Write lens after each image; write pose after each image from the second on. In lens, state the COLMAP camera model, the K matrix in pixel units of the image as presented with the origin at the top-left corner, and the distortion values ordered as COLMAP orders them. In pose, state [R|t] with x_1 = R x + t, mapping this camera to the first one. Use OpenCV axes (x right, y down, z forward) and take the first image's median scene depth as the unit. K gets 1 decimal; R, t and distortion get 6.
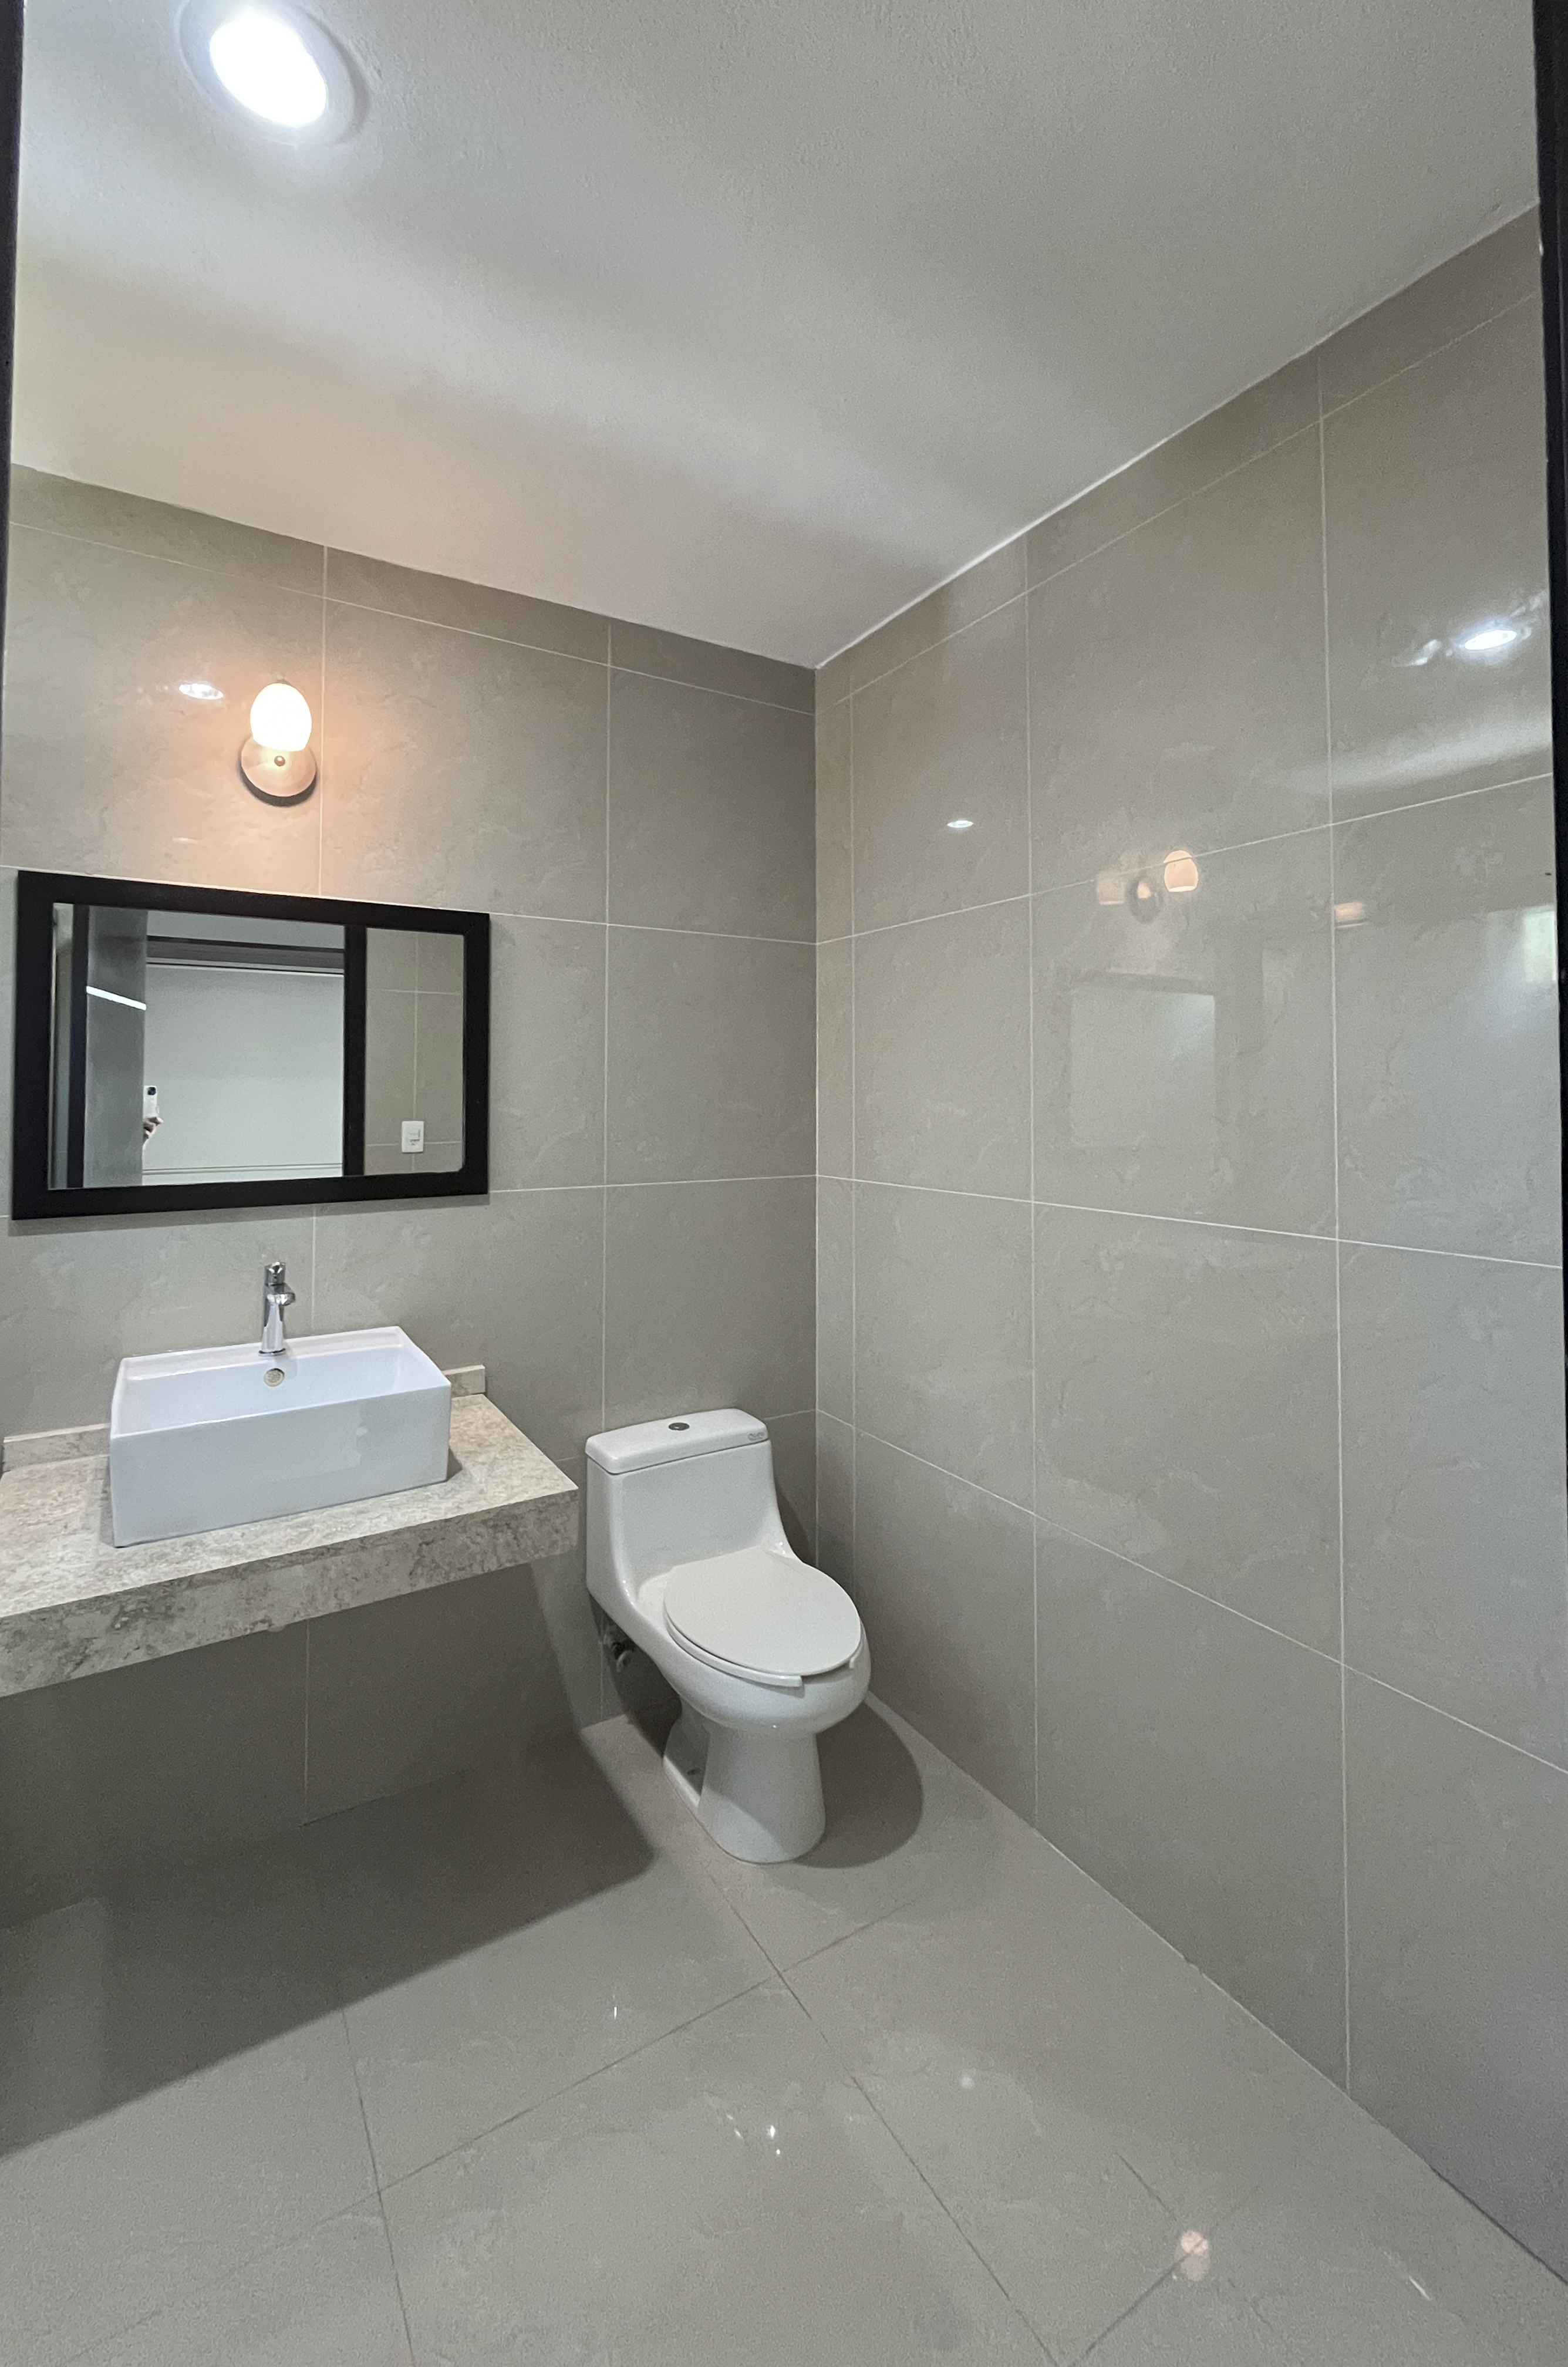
lens RADIAL K [[999.6, 0, 780.8], [0, 999.6, 1073.7], [0, 0, 1]] dist [-0.001809, -0.000337]
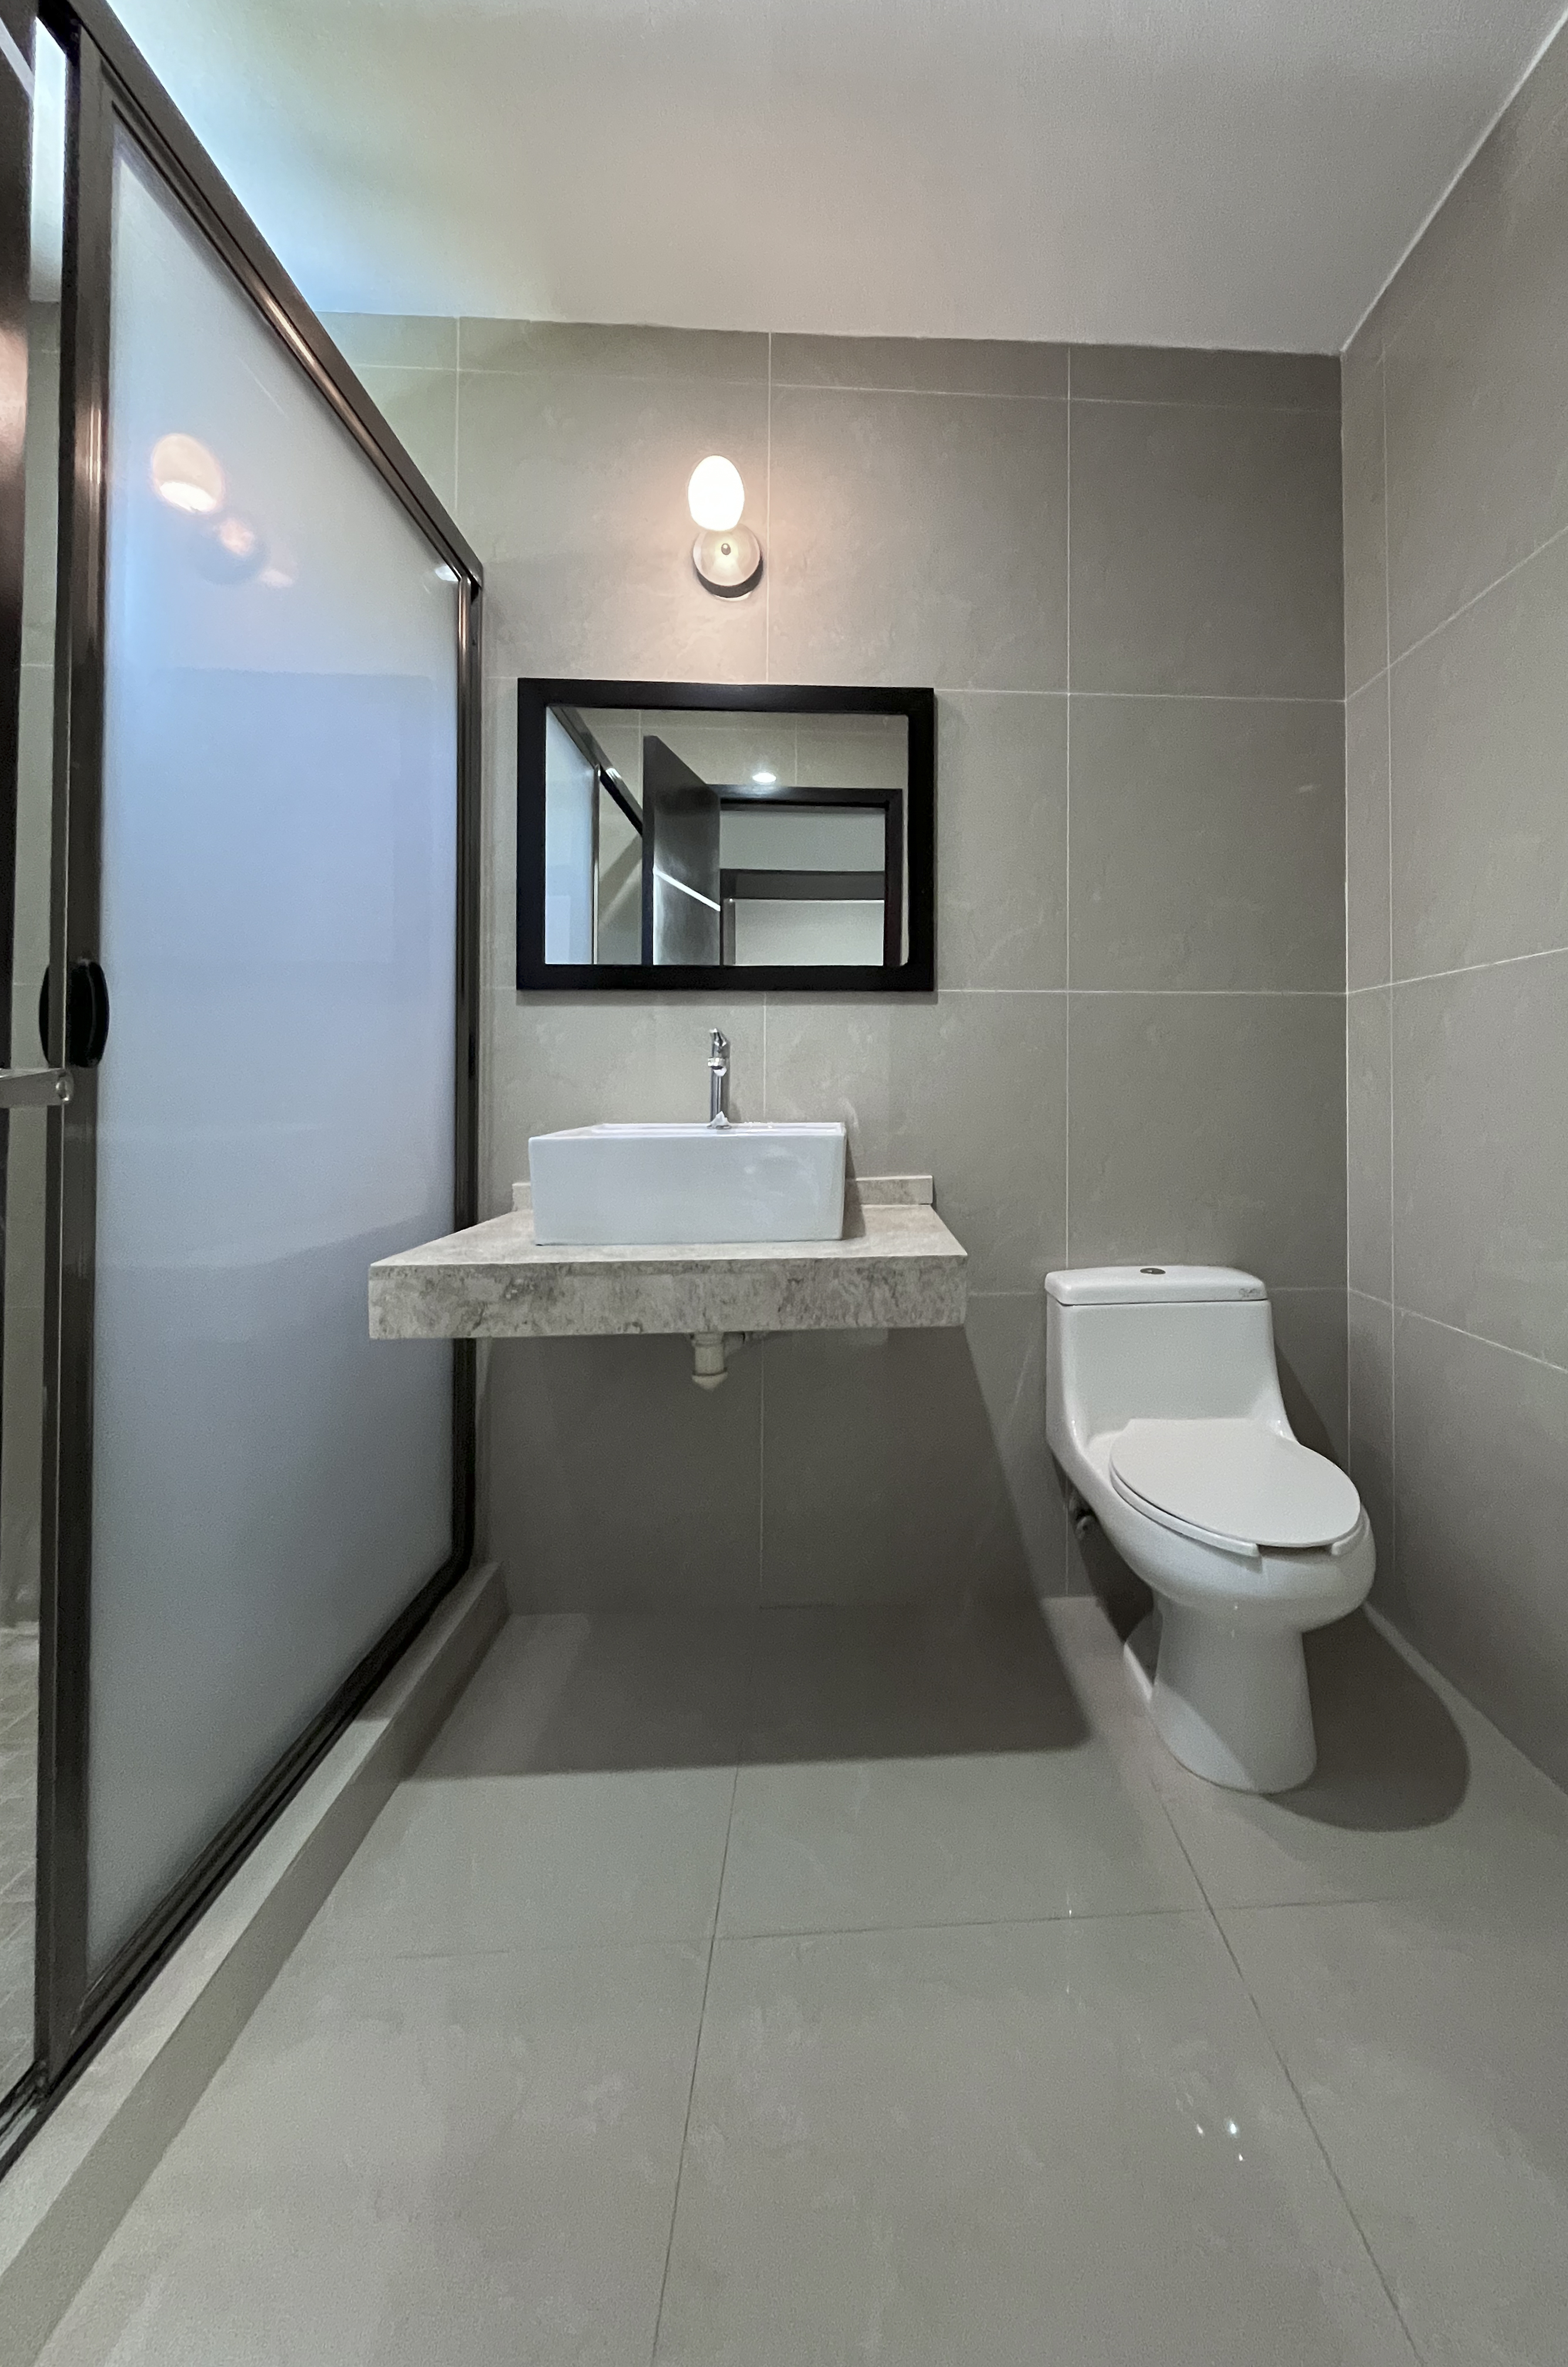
lens RADIAL K [[988.8, 0, 902.0], [0, 988.8, 1083.5], [0, 0, 1]] dist [-0.002731, 0.000077]
pose [[0.884147, -0.003952, -0.467191, 0.126300], [0.007942, 0.999947, 0.006571, 0.231345], [0.467141, -0.009520, 0.884132, 0.200189]]
